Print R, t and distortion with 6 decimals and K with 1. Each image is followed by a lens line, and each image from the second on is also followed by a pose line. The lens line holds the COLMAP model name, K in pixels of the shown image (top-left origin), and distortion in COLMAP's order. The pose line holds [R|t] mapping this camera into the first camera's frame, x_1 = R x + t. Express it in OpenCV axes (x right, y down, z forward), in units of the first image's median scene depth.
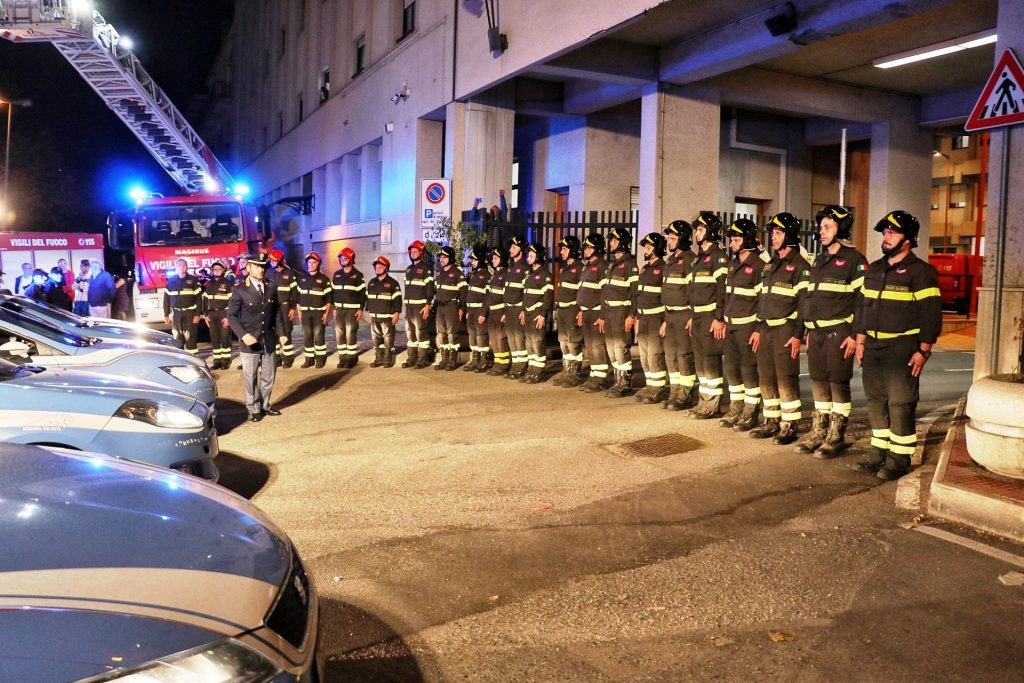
lens RADIAL K [[853.0, 0, 510.8], [0, 853.0, 345.4], [0, 0, 1]] dist [-0.177458, 0.158664]
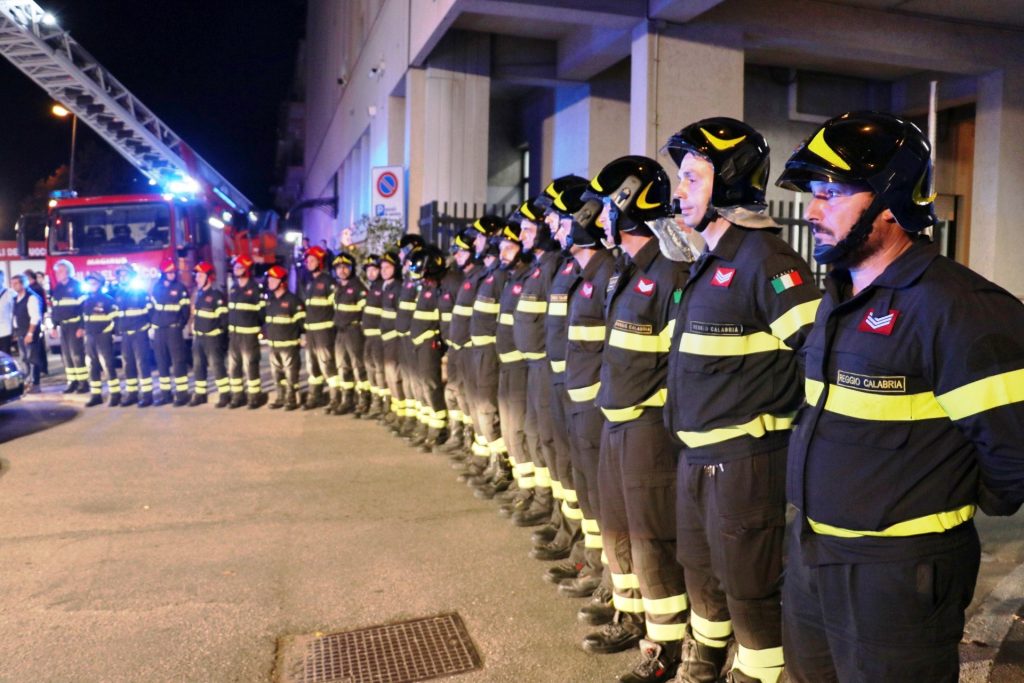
lens RADIAL K [[853.0, 0, 505.9], [0, 853.0, 340.4], [0, 0, 1]] dist [-0.177458, 0.158664]
pose [[0.987943, 0.004736, -0.154744, 0.163895], [-0.006708, 0.999903, -0.012224, -0.028901], [0.154671, 0.013115, 0.987879, 0.272281]]
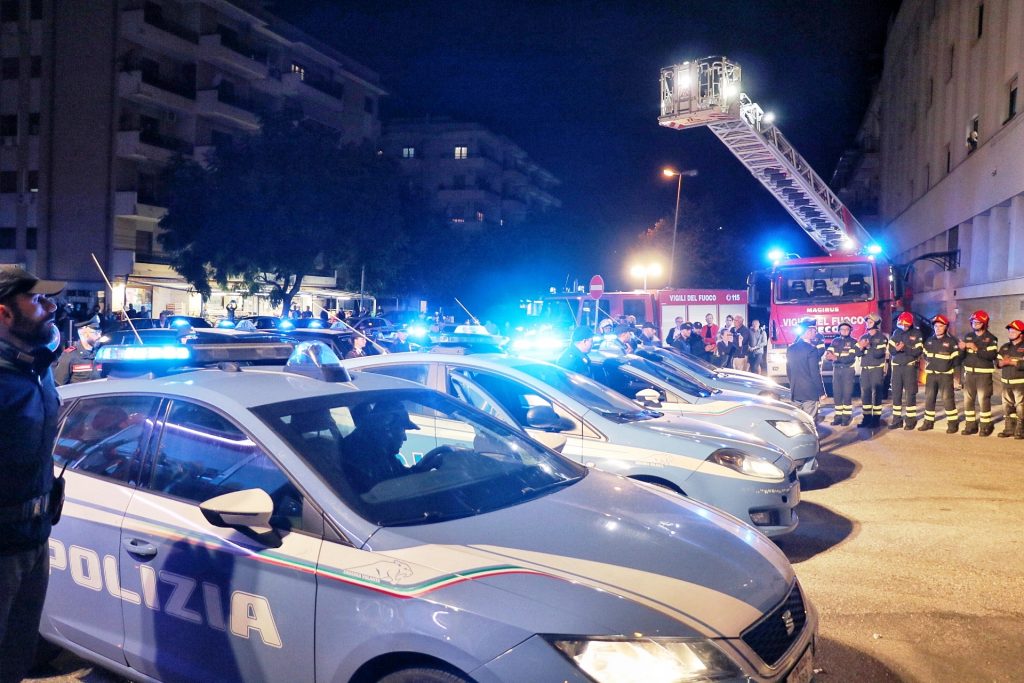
lens RADIAL K [[853.0, 0, 519.8], [0, 853.0, 342.8], [0, 0, 1]] dist [-0.177458, 0.158664]
pose [[0.742324, 0.029797, -0.669379, 0.042145], [-0.072999, 0.996661, -0.036589, -0.006381], [0.666053, 0.076025, 0.742020, -0.030450]]
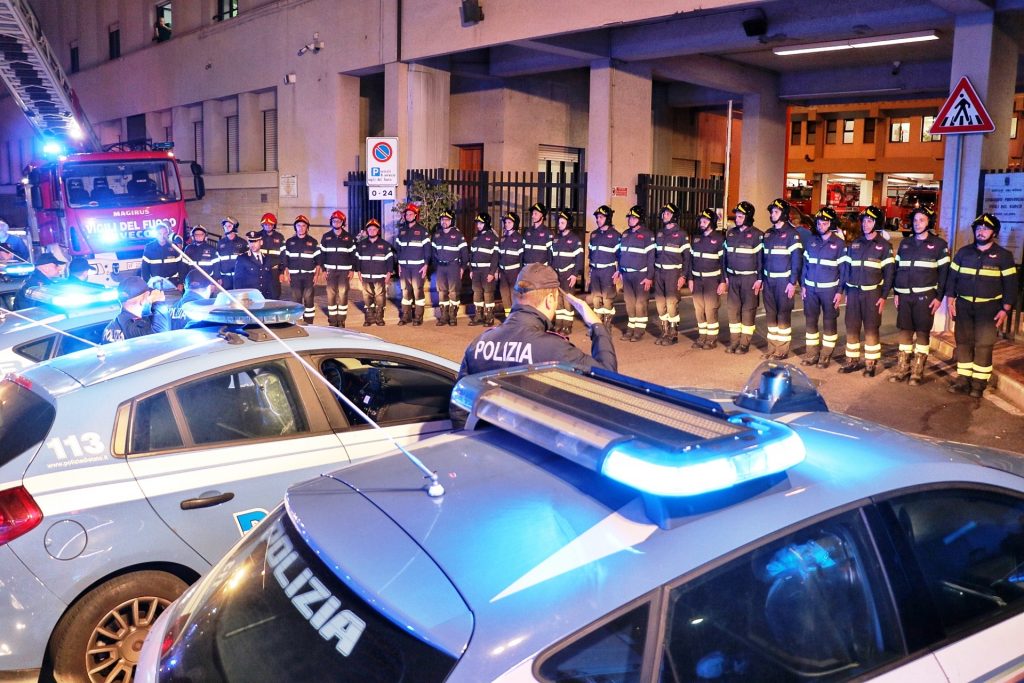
lens RADIAL K [[853.0, 0, 518.5], [0, 853.0, 346.4], [0, 0, 1]] dist [-0.177458, 0.158664]
pose [[0.939815, -0.062993, 0.335827, -0.333477], [0.034029, 0.995228, 0.091450, -0.037327], [-0.339985, -0.074518, 0.937474, -0.035104]]
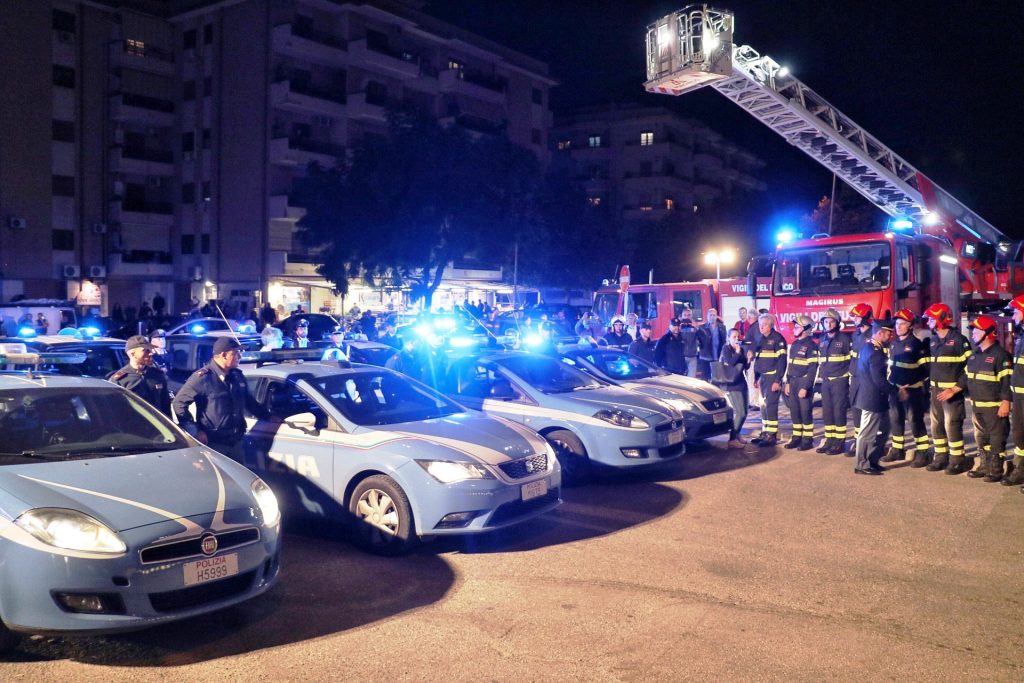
lens RADIAL K [[853.0, 0, 509.2], [0, 853.0, 341.4], [0, 0, 1]] dist [-0.177458, 0.158664]
pose [[0.517508, 0.033307, -0.855030, 0.198994], [-0.072048, 0.997390, -0.004755, -0.052103], [0.852640, 0.064064, 0.518557, 0.329482]]
